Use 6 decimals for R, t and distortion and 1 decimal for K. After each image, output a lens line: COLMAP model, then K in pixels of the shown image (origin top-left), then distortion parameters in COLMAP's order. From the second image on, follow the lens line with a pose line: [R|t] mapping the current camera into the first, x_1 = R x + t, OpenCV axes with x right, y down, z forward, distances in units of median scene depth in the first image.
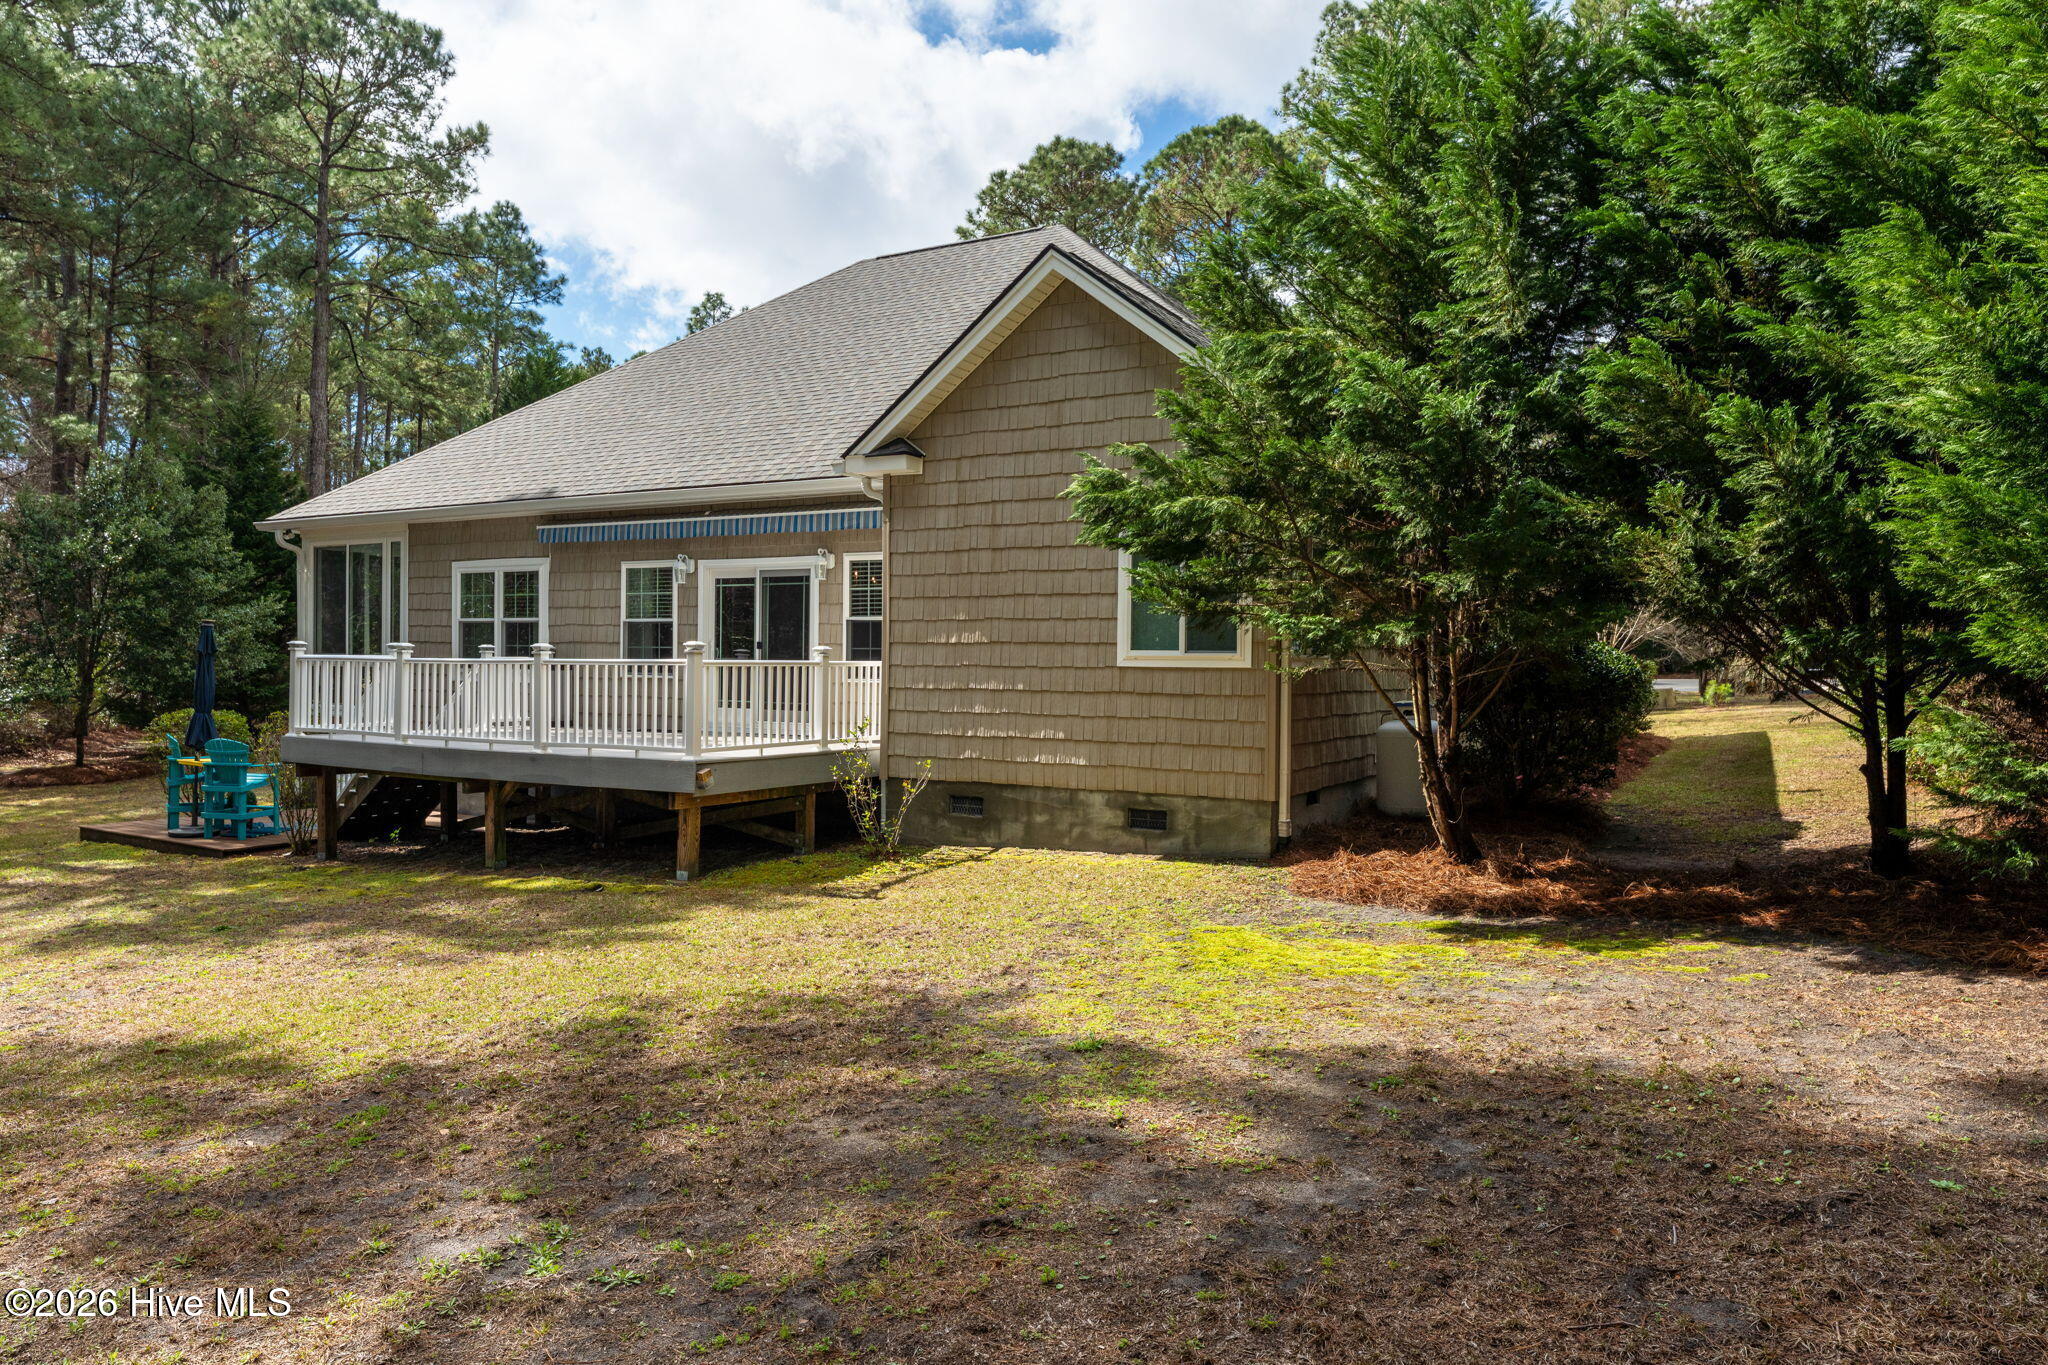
lens RADIAL K [[1201.9, 0, 1028.3], [0, 1201.9, 645.8], [0, 0, 1]] dist [-0.000290, -0.000340]
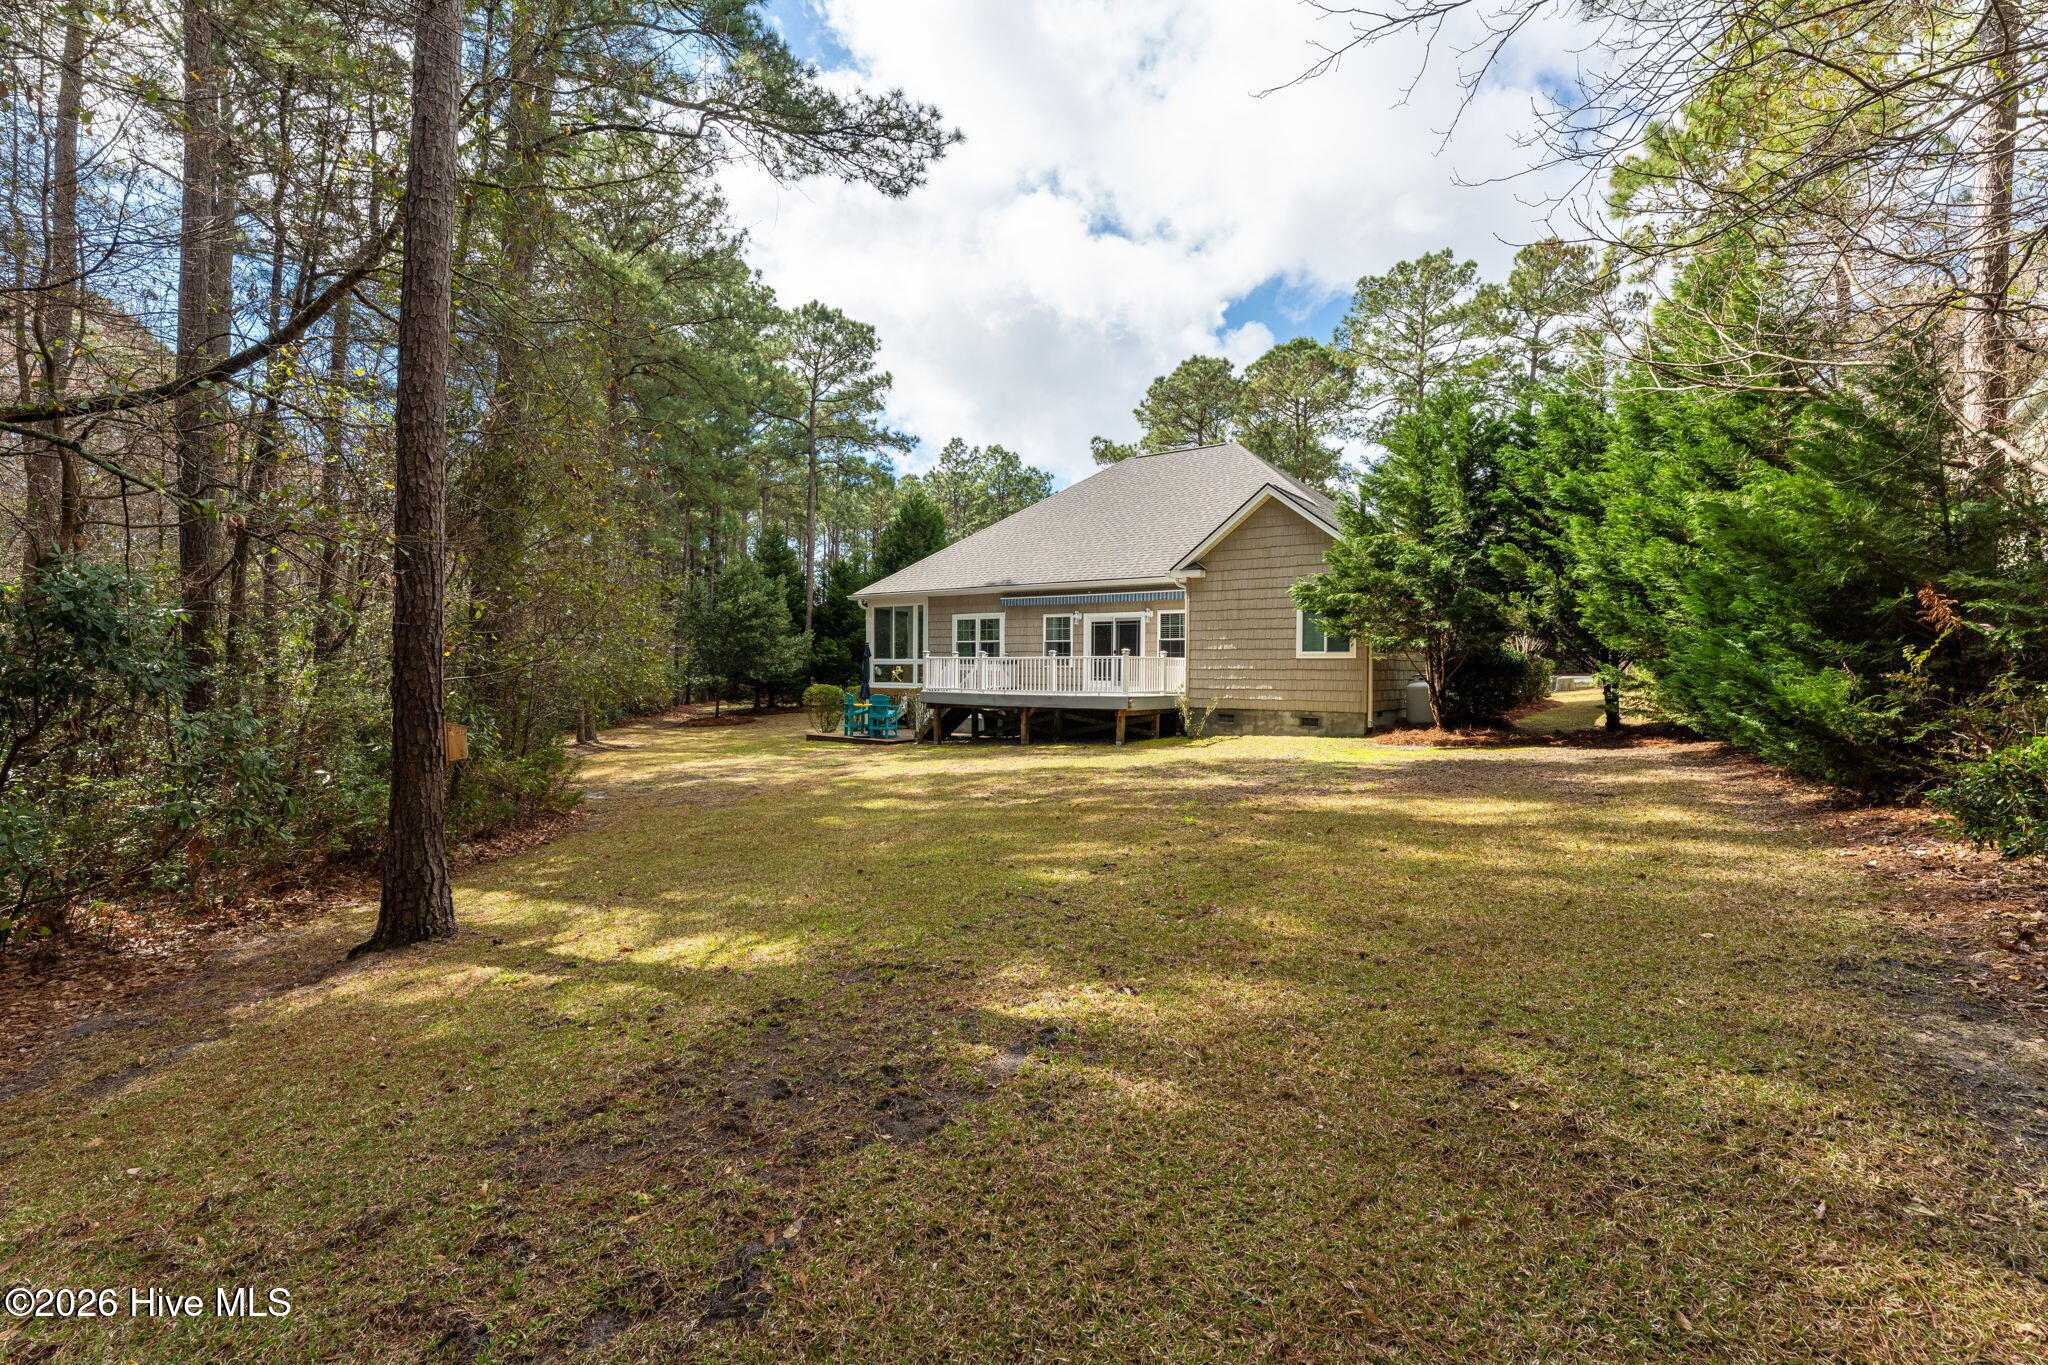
lens RADIAL K [[861.9, 0, 1031.0], [0, 861.9, 657.4], [0, 0, 1]] dist [-0.000522, -0.000045]
pose [[0.994859, -0.005734, -0.101102, -0.263882], [0.005505, 0.999982, -0.002546, 0.015886], [0.101115, 0.001976, 0.994873, -0.726032]]
